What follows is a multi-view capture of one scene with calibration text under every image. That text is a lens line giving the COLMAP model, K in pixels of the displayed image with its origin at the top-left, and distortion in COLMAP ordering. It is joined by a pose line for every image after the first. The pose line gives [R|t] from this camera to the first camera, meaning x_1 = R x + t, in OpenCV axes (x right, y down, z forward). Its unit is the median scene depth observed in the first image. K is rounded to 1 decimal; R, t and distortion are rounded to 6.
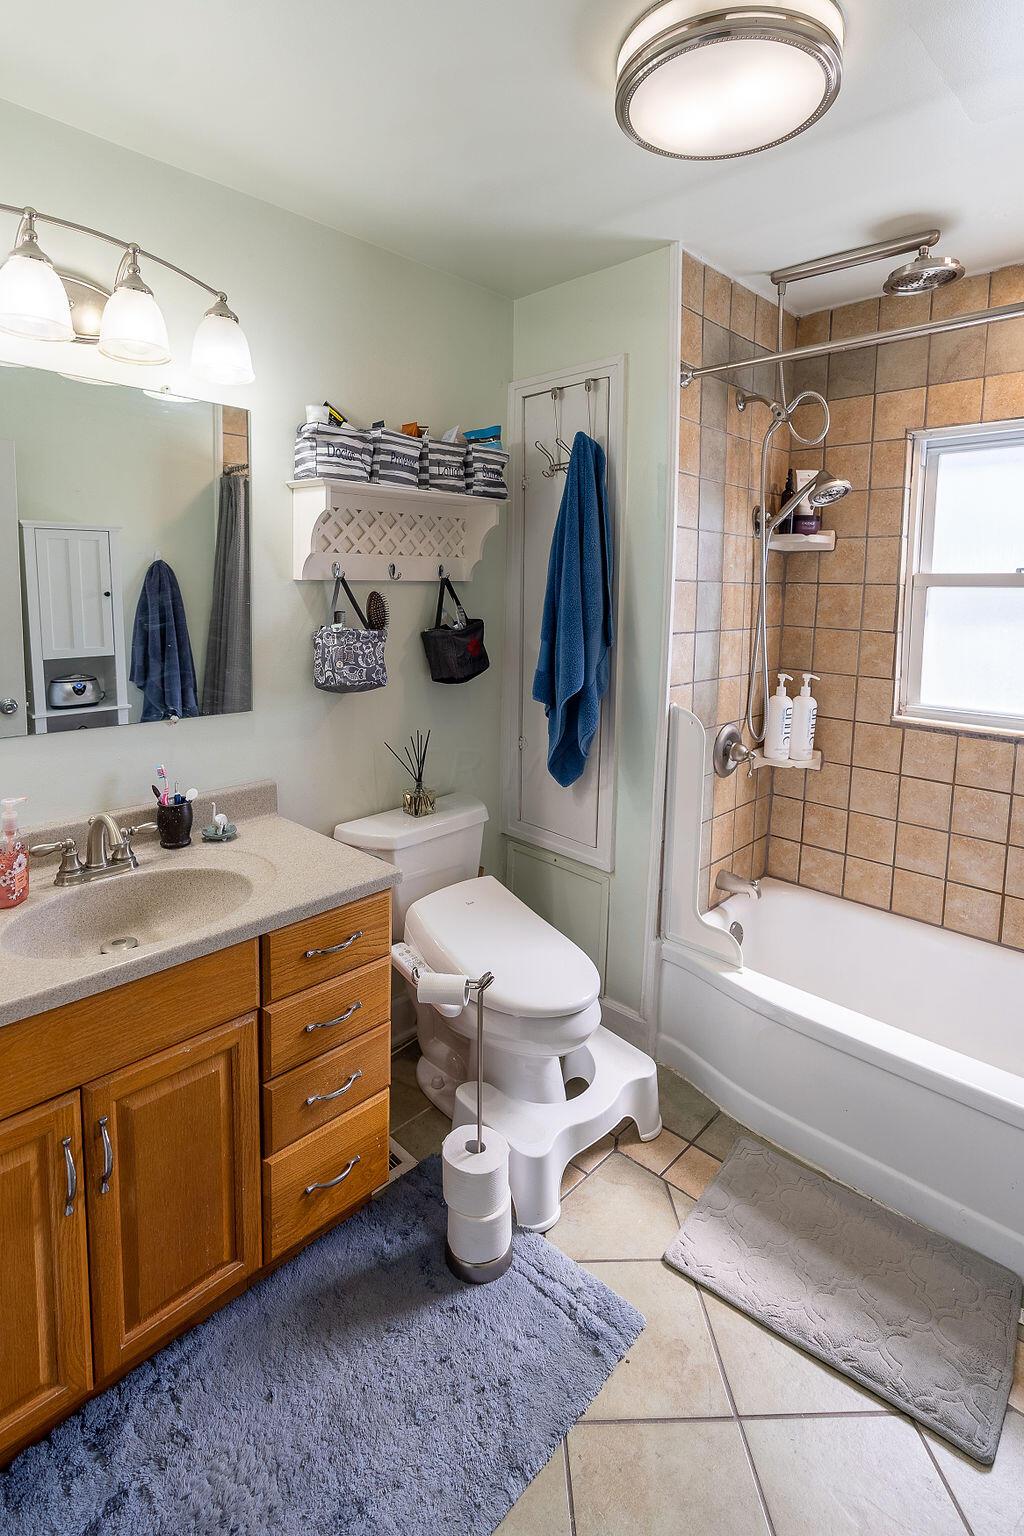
lens RADIAL K [[736.9, 0, 514.8], [0, 736.9, 672.5], [0, 0, 1]] dist [-0.000040, 0.000911]
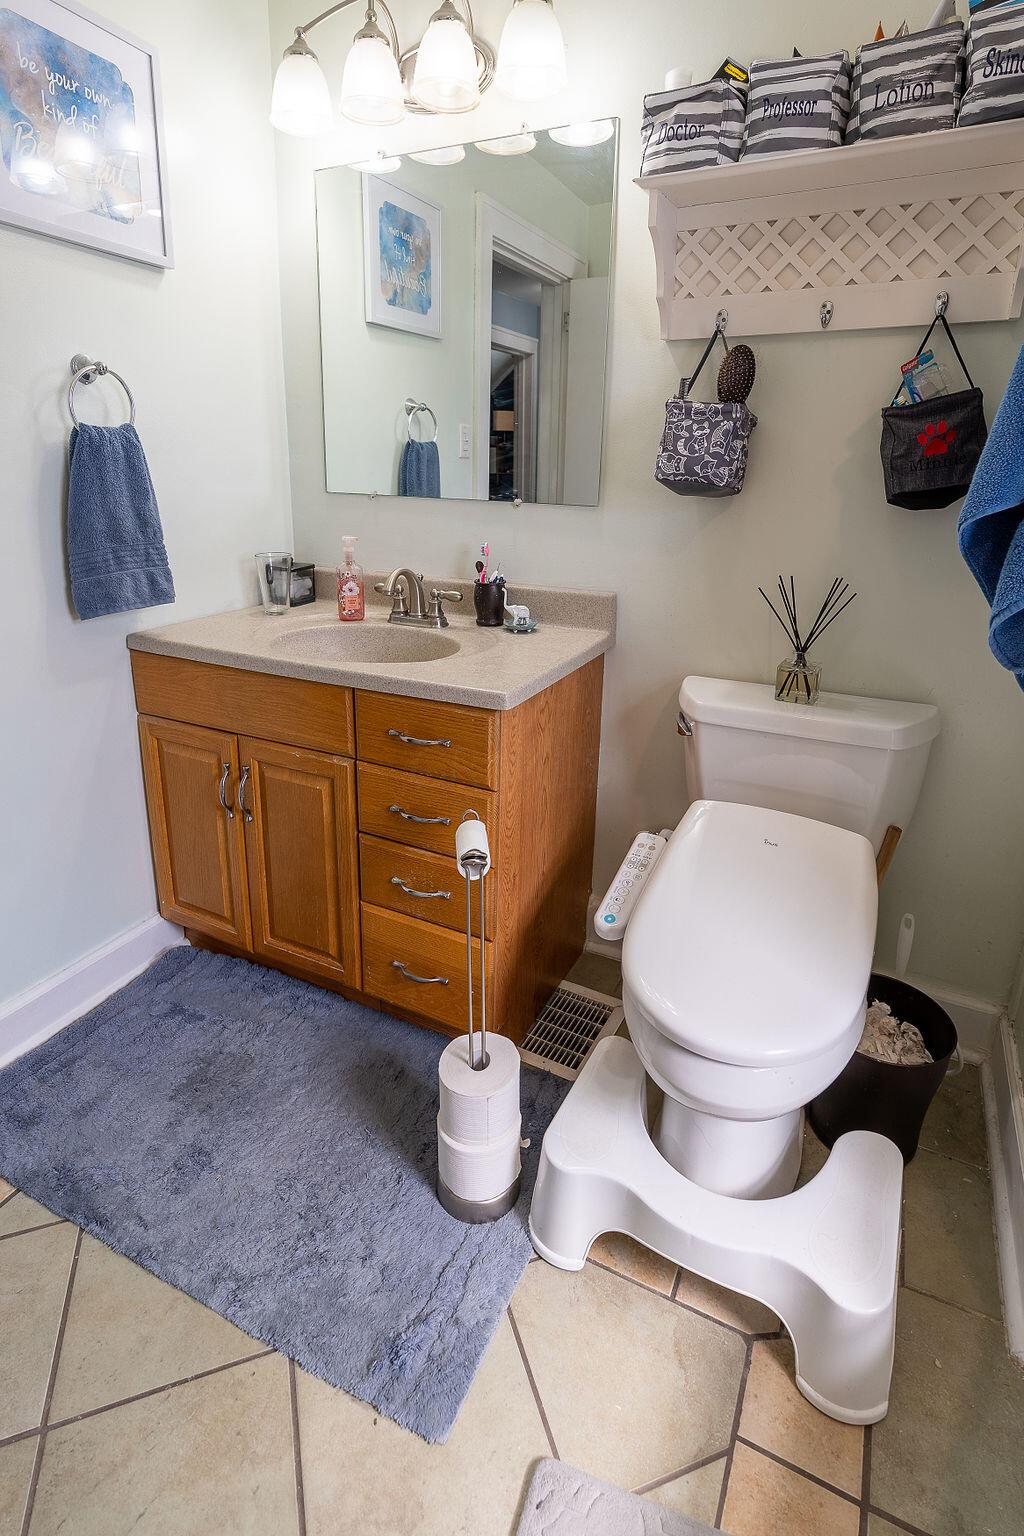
lens RADIAL K [[776.1, 0, 512.3], [0, 776.1, 673.6], [0, 0, 1]] dist [-0.001654, 0.000820]
pose [[0.296211, 0.246202, -0.922846, 0.490547], [-0.119779, 0.968154, 0.219843, 0.052050], [0.947582, 0.045418, 0.316267, 0.607044]]
